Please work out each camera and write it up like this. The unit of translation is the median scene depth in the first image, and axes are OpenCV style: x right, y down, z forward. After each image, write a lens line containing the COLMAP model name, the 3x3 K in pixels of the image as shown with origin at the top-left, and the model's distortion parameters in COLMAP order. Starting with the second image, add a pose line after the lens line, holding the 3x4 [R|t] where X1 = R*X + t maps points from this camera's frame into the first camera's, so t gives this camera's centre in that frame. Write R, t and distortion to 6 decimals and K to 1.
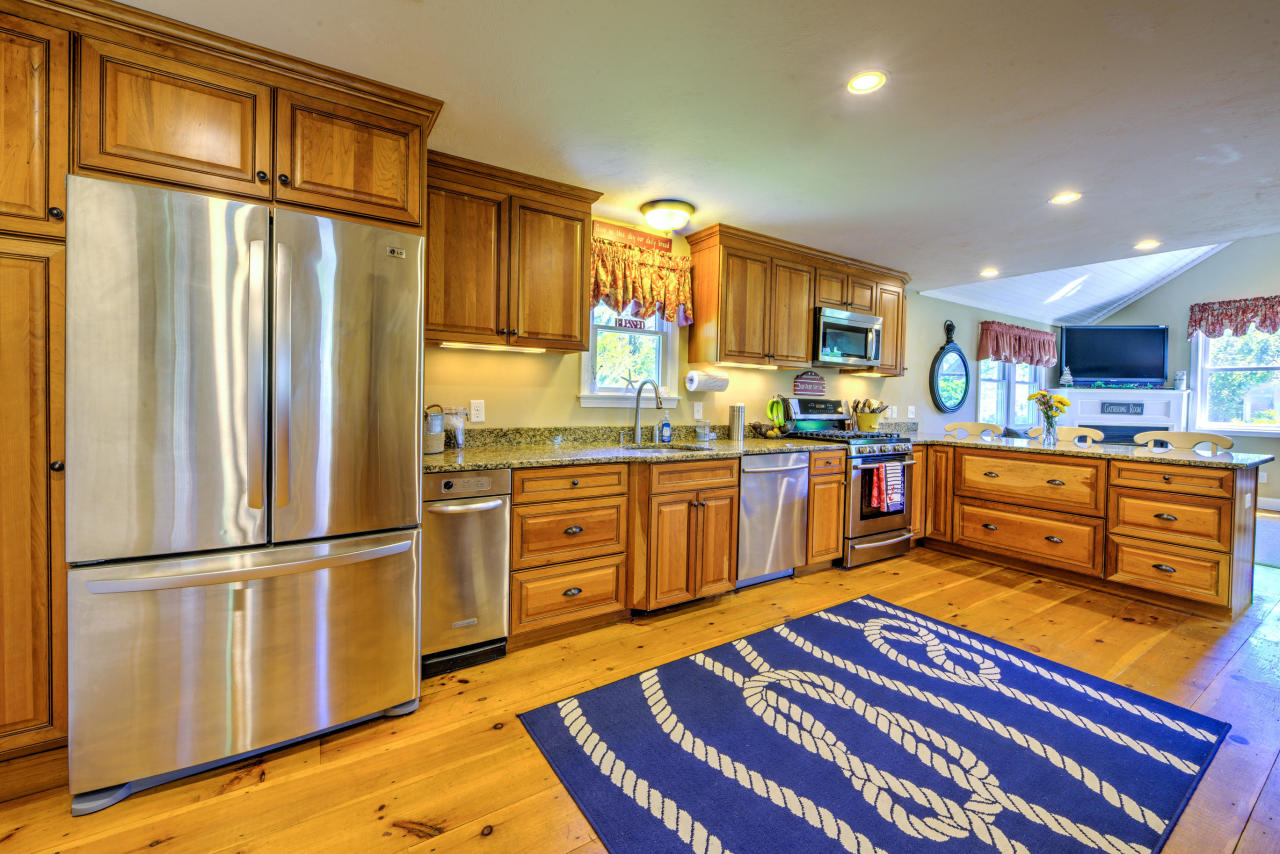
lens RADIAL K [[513.7, 0, 646.4], [0, 513.7, 410.5], [0, 0, 1]] dist [-0.001970, -0.002633]
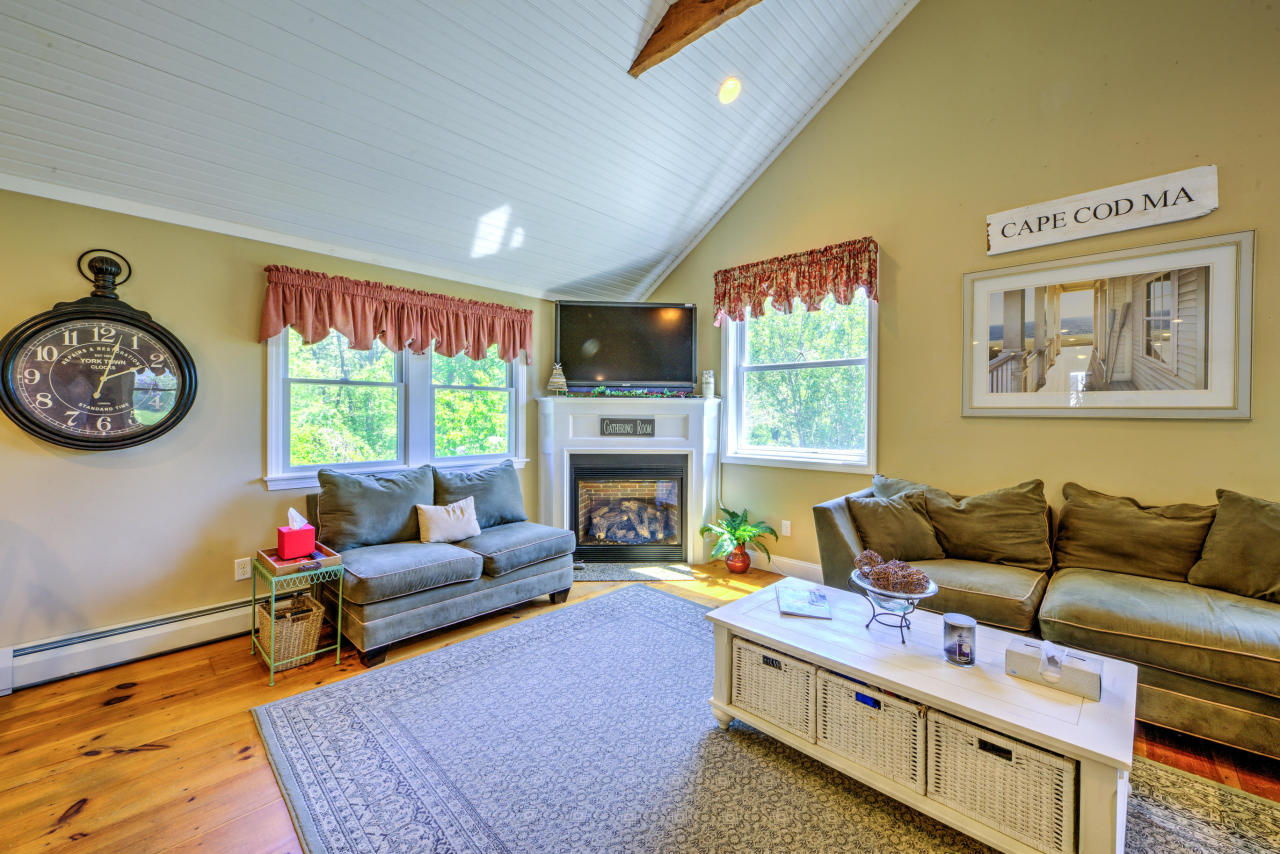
lens RADIAL K [[513.7, 0, 648.9], [0, 513.7, 415.7], [0, 0, 1]] dist [-0.001970, -0.002633]
pose [[0.968375, -0.012583, 0.249180, 1.684042], [0.015963, 0.999806, -0.011551, -0.022577], [-0.248987, 0.015163, 0.968388, 0.760581]]
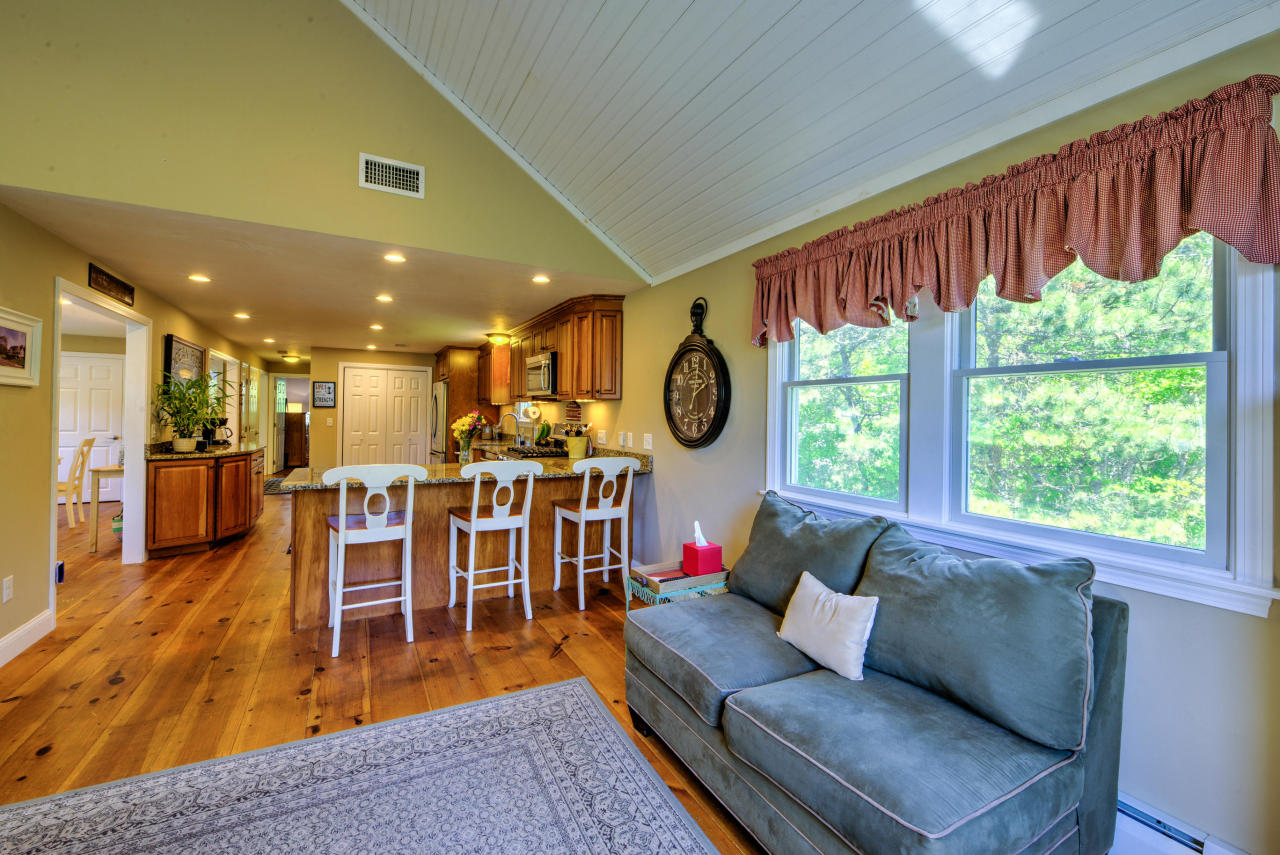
lens RADIAL K [[513.7, 0, 635.8], [0, 513.7, 414.1], [0, 0, 1]] dist [-0.001970, -0.002633]
pose [[-0.063057, -0.019626, -0.997817, 2.140475], [-0.038582, 0.999107, -0.017213, -0.039657], [0.997264, 0.037412, -0.063758, 1.711455]]
